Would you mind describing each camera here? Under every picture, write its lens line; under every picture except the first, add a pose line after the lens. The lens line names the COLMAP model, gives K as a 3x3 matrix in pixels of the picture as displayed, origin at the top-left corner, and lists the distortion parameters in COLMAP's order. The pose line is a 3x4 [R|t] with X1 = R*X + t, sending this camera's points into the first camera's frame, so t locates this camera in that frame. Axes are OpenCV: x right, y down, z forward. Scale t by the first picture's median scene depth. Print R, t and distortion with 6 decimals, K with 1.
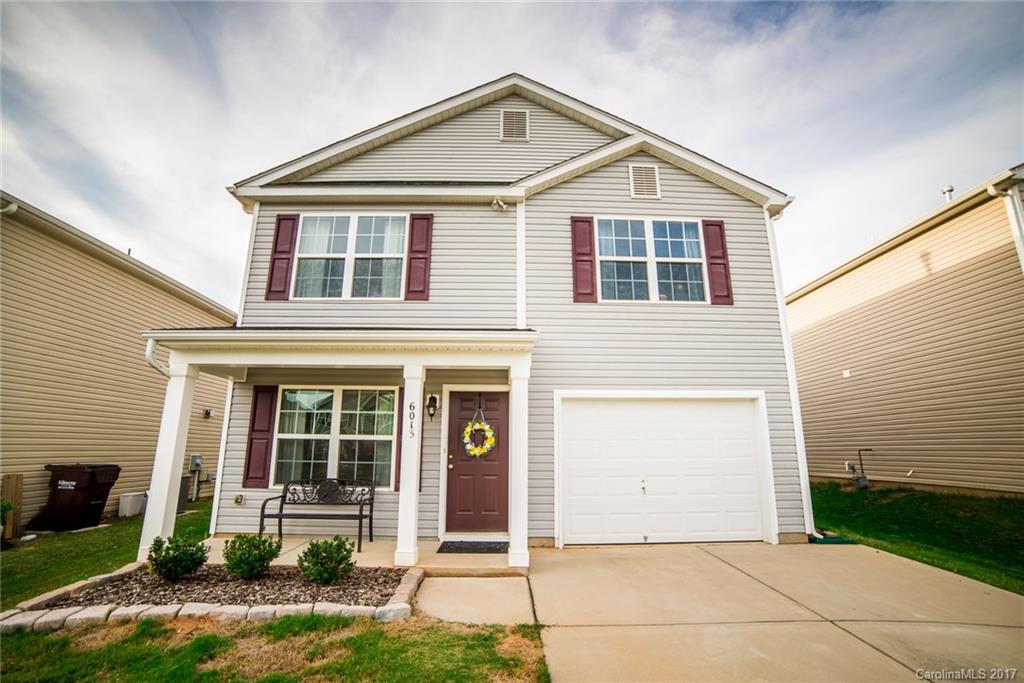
lens RADIAL K [[412.9, 0, 505.8], [0, 412.9, 362.3], [0, 0, 1]] dist [-0.076401, 0.036219]
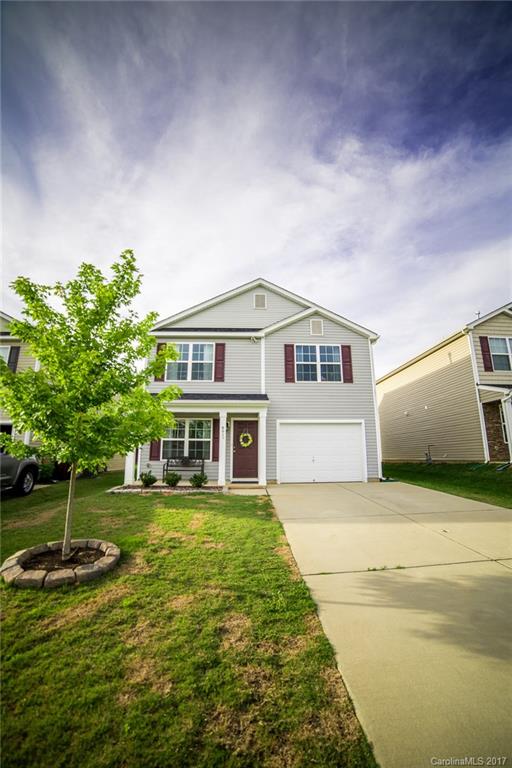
lens RADIAL K [[309.7, 0, 256.0], [0, 309.7, 384.0], [0, 0, 1]] dist [-0.076401, 0.036219]
pose [[0.998495, 0.005471, 0.054576, -0.097526], [-0.005242, 0.999977, -0.004341, -0.125426], [-0.054598, 0.004048, 0.998500, -0.756640]]
